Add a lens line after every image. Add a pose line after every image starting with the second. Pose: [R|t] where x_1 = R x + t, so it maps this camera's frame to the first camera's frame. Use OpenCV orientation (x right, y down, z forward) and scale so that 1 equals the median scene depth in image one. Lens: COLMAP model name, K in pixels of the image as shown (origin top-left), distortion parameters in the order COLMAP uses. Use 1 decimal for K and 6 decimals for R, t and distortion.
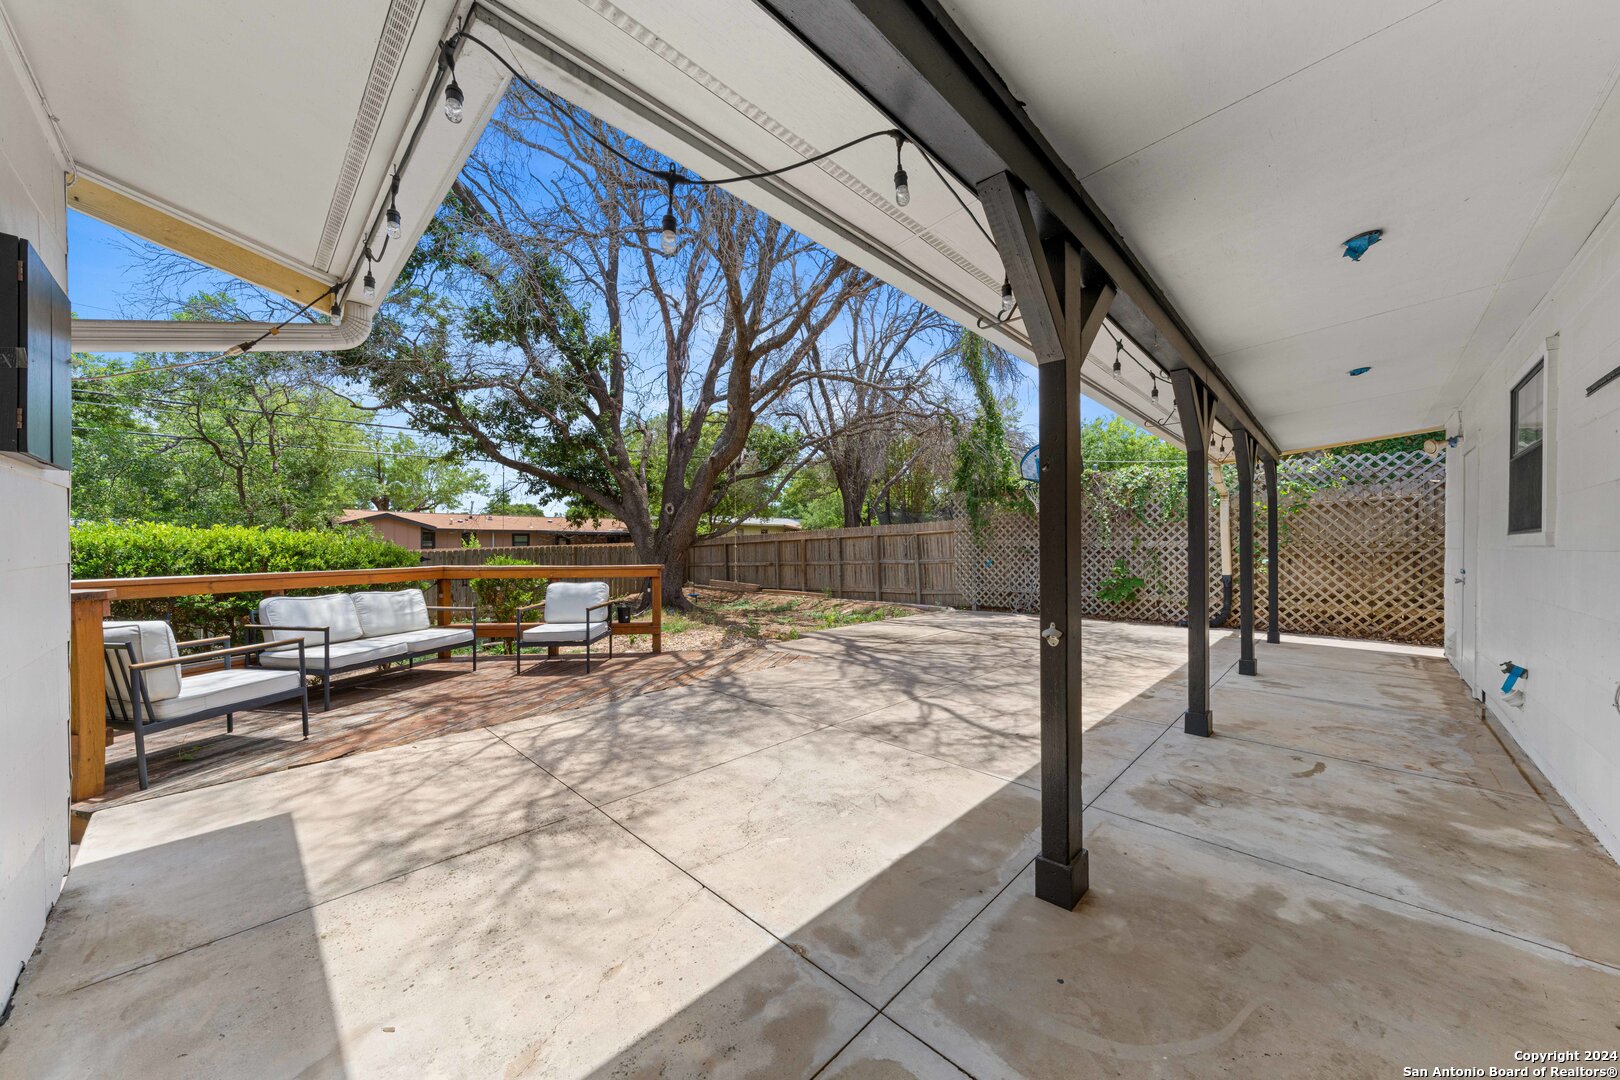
lens RADIAL K [[562.8, 0, 815.7], [0, 562.8, 543.7], [0, 0, 1]] dist [0.001825, 0.000066]
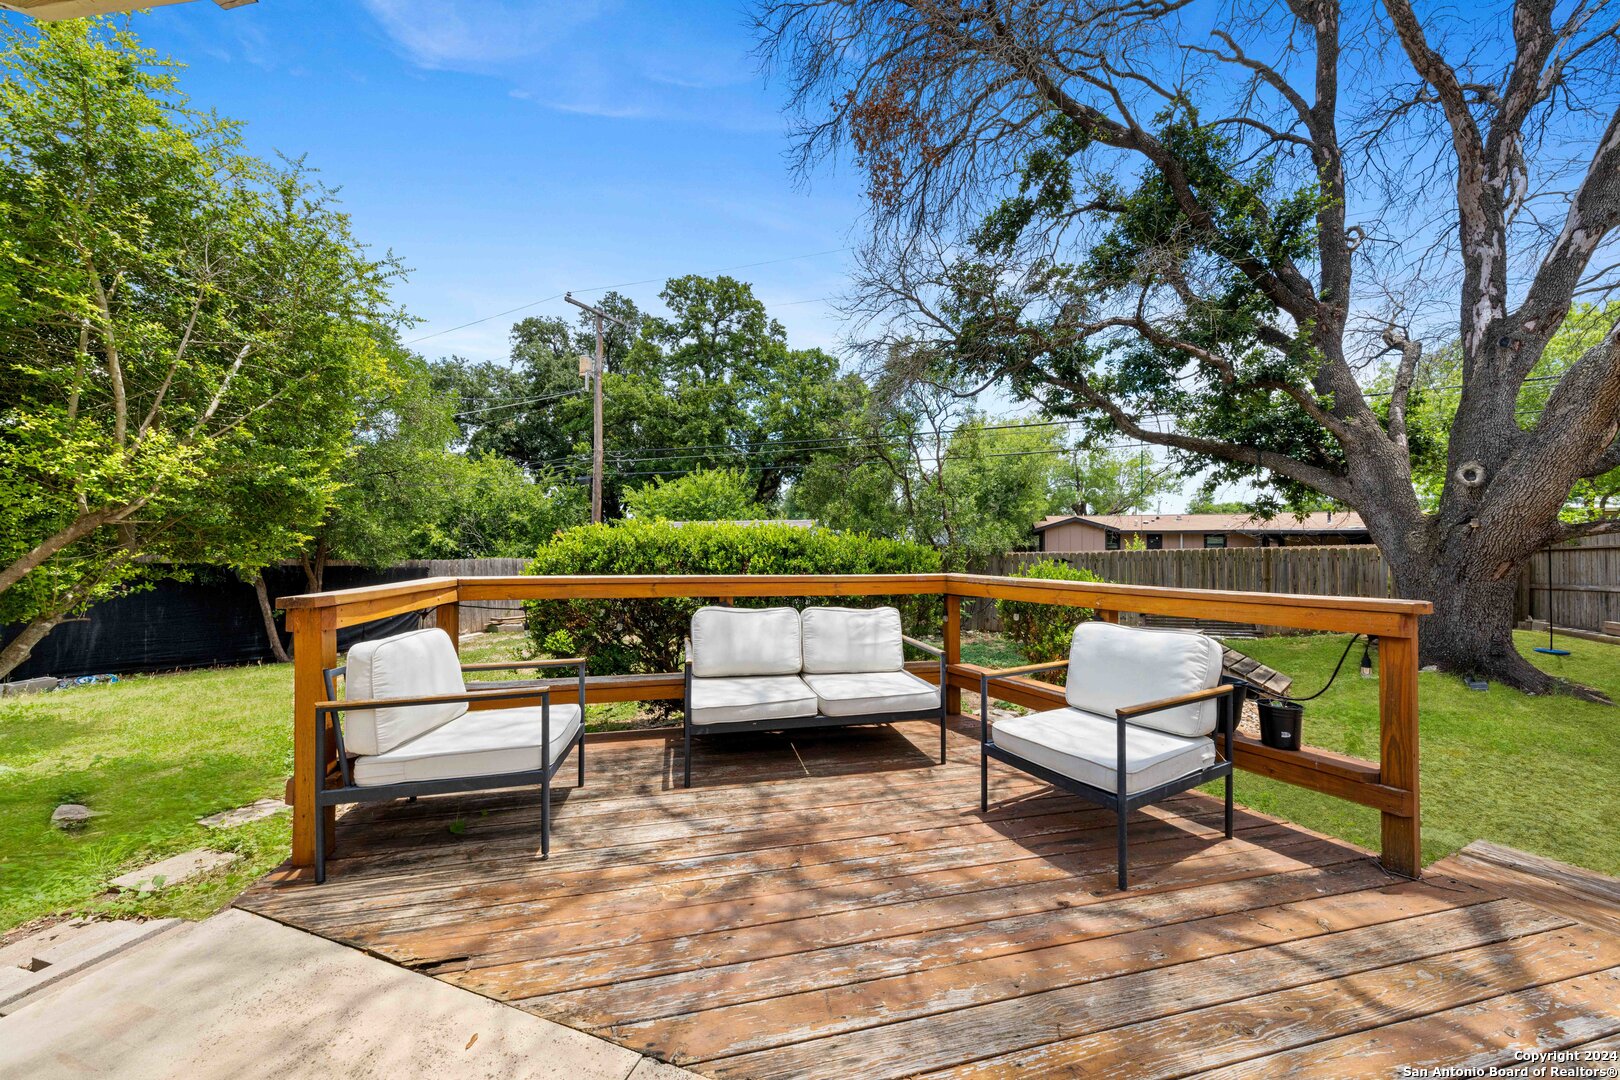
lens RADIAL K [[562.8, 0, 801.8], [0, 562.8, 535.3], [0, 0, 1]] dist [0.001825, 0.000066]
pose [[0.425336, -0.015847, -0.904897, -0.059606], [-0.001971, 0.999828, -0.018437, 0.002789], [0.905033, 0.009626, 0.425232, 0.250614]]
